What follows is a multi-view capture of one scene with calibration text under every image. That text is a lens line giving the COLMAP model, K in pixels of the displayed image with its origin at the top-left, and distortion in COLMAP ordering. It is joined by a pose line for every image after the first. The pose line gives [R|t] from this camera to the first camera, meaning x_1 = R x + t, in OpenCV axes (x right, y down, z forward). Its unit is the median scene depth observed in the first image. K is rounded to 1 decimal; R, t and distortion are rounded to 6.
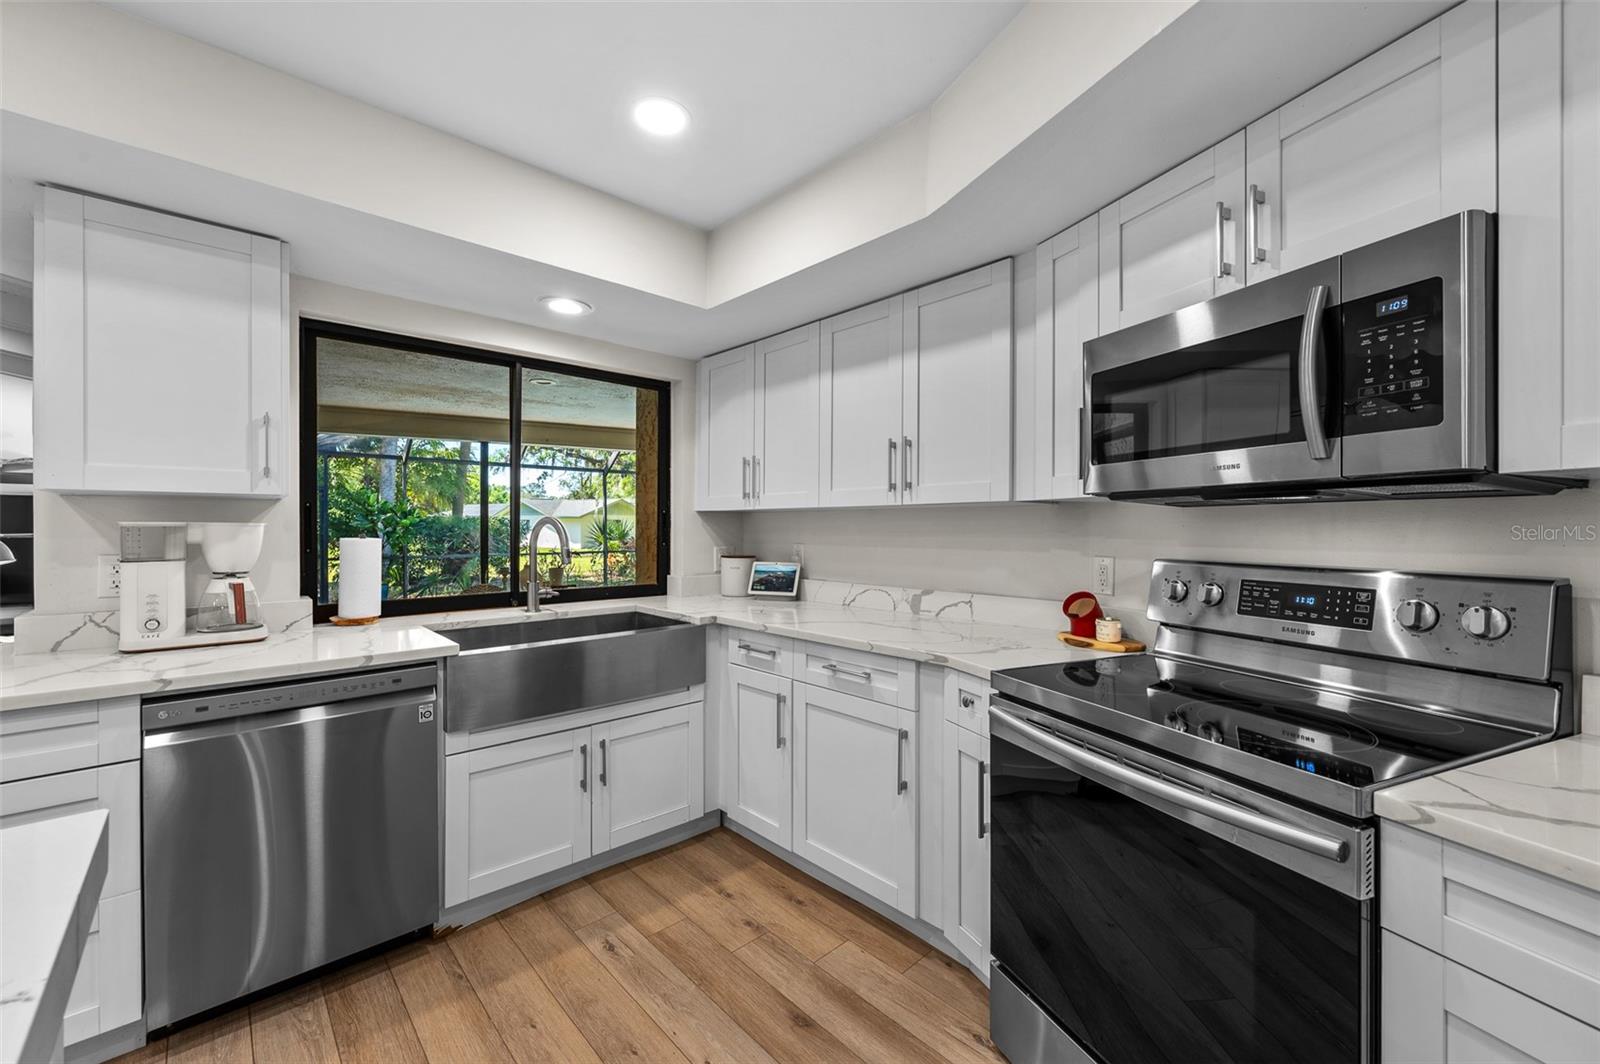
lens RADIAL K [[639.8, 0, 798.8], [0, 639.8, 526.8], [0, 0, 1]] dist [0.000579, -0.000158]
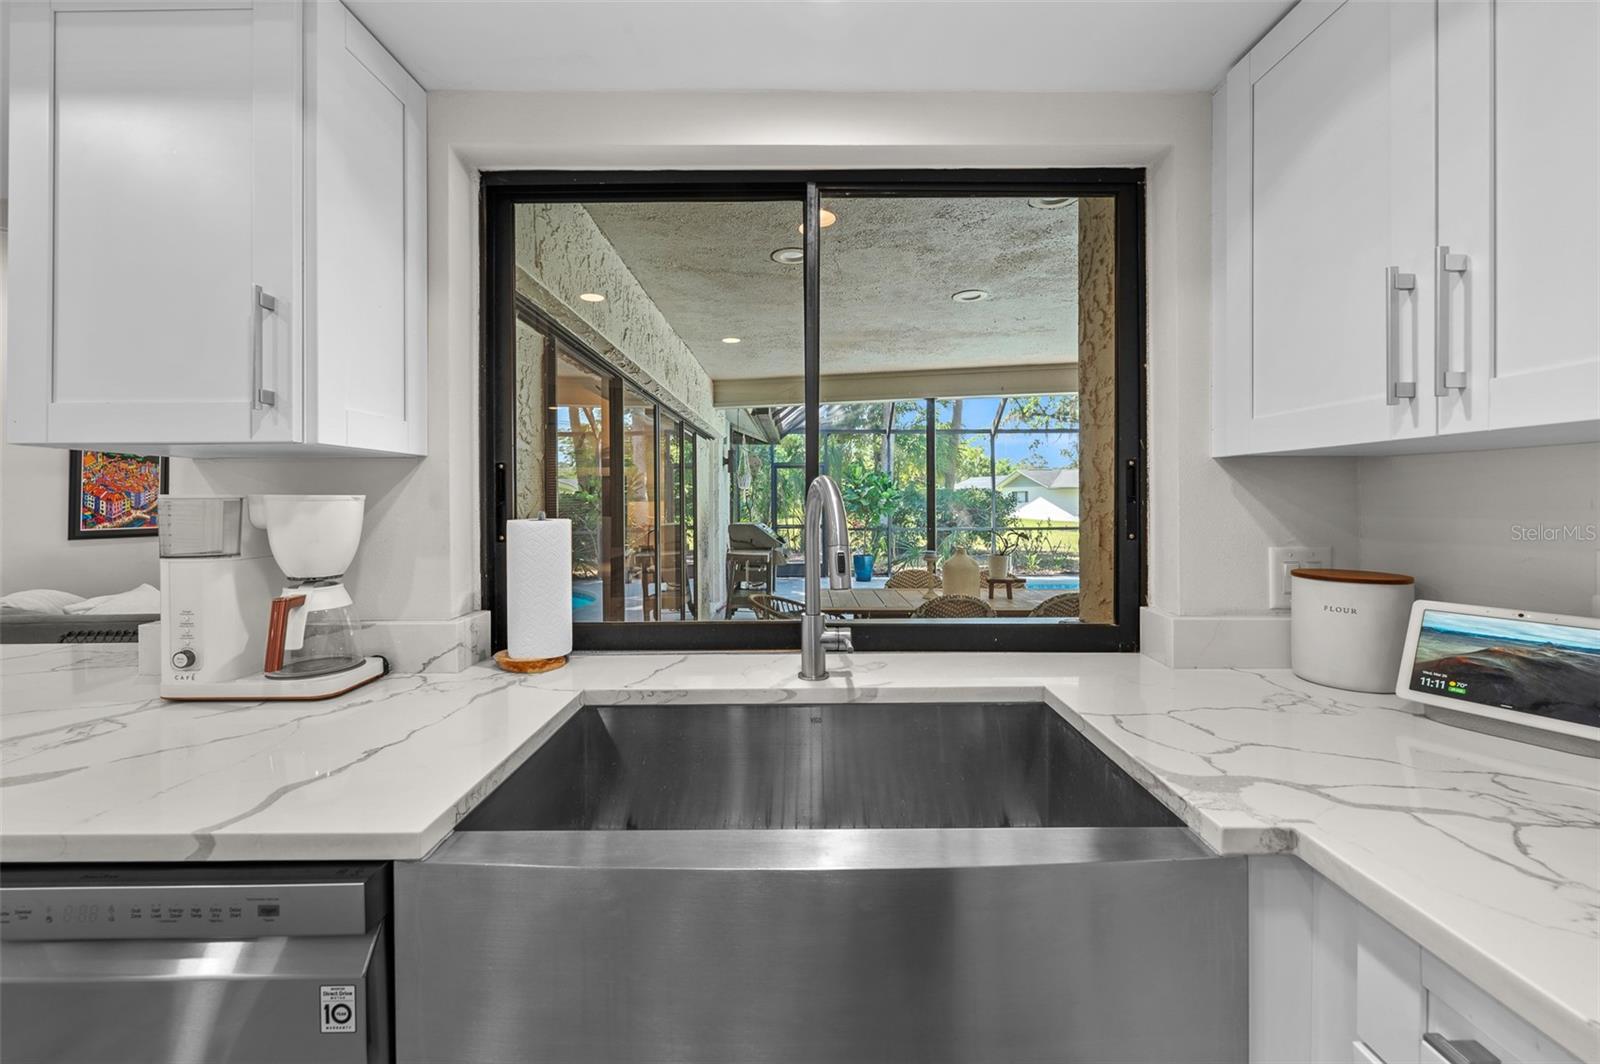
lens RADIAL K [[645.6, 0, 806.2], [0, 645.6, 499.8], [0, 0, 1]] dist [-0.002105, -0.000238]
pose [[0.740153, -0.003604, -0.672429, -0.109337], [0.005305, 0.999986, 0.000479, 0.000437], [0.672418, -0.003922, 0.740162, 0.738174]]
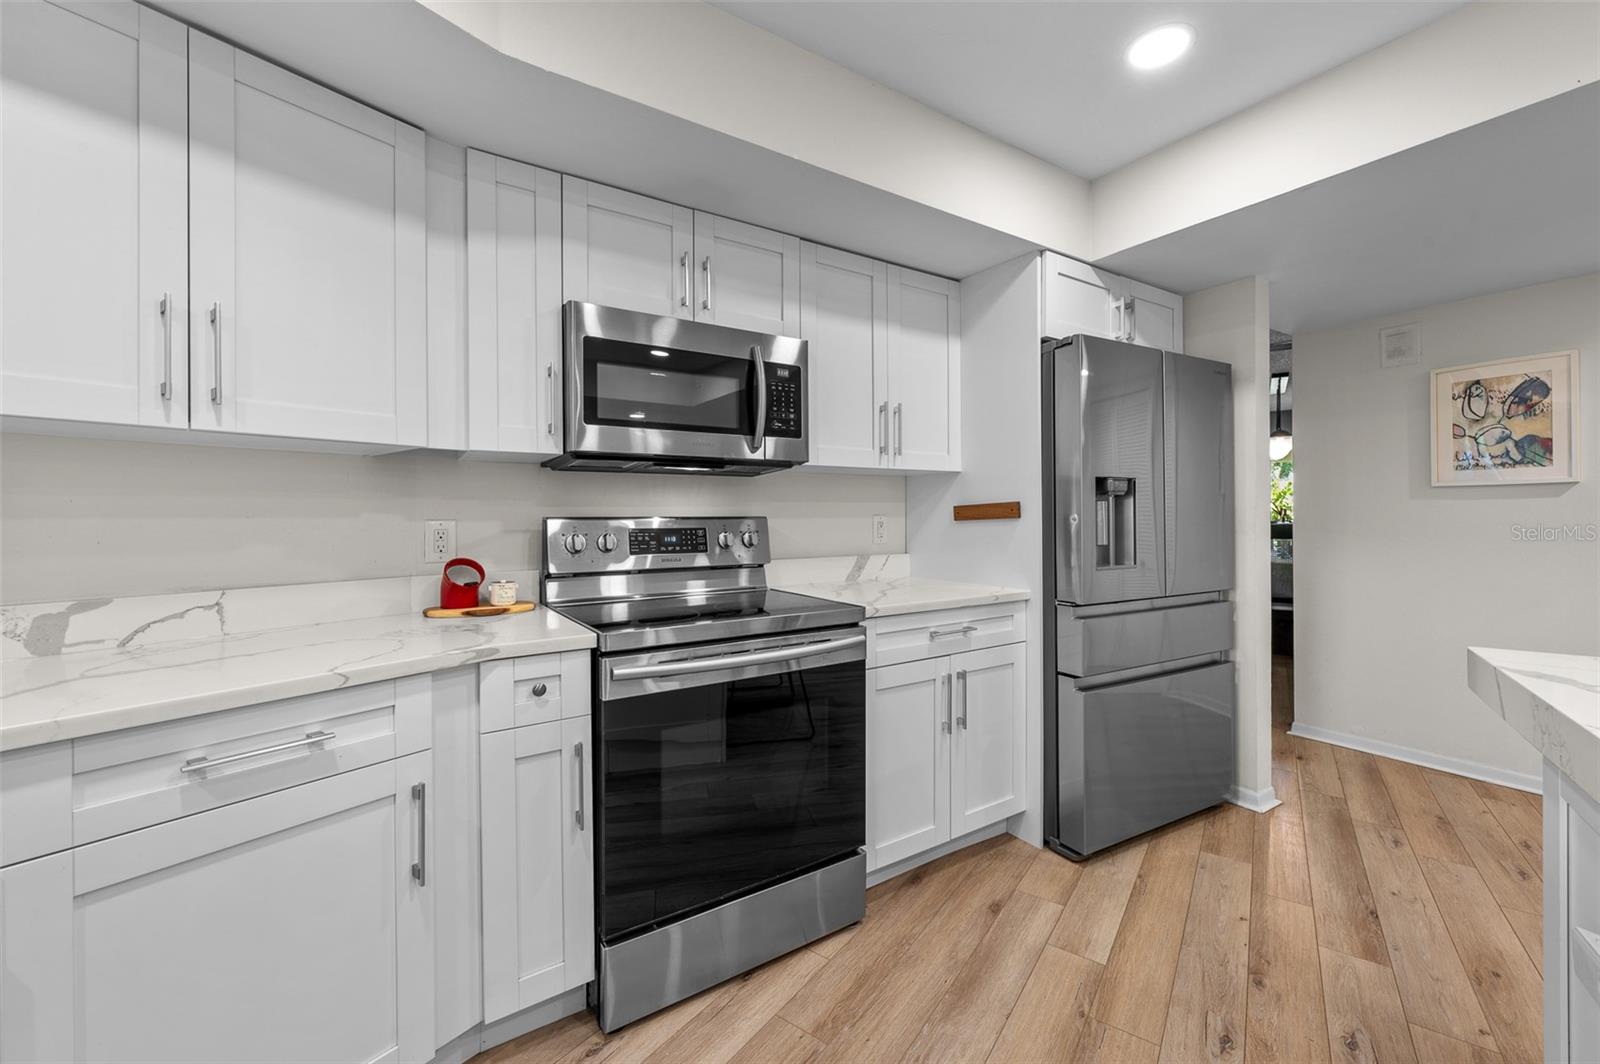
lens RADIAL K [[641.0, 0, 802.8], [0, 641.0, 517.9], [0, 0, 1]] dist [0.001698, 0.000131]
pose [[-0.189216, -0.000841, 0.981935, -0.449342], [0.005240, 0.999985, 0.001867, 0.039954], [-0.981922, 0.005499, -0.189208, 0.606275]]
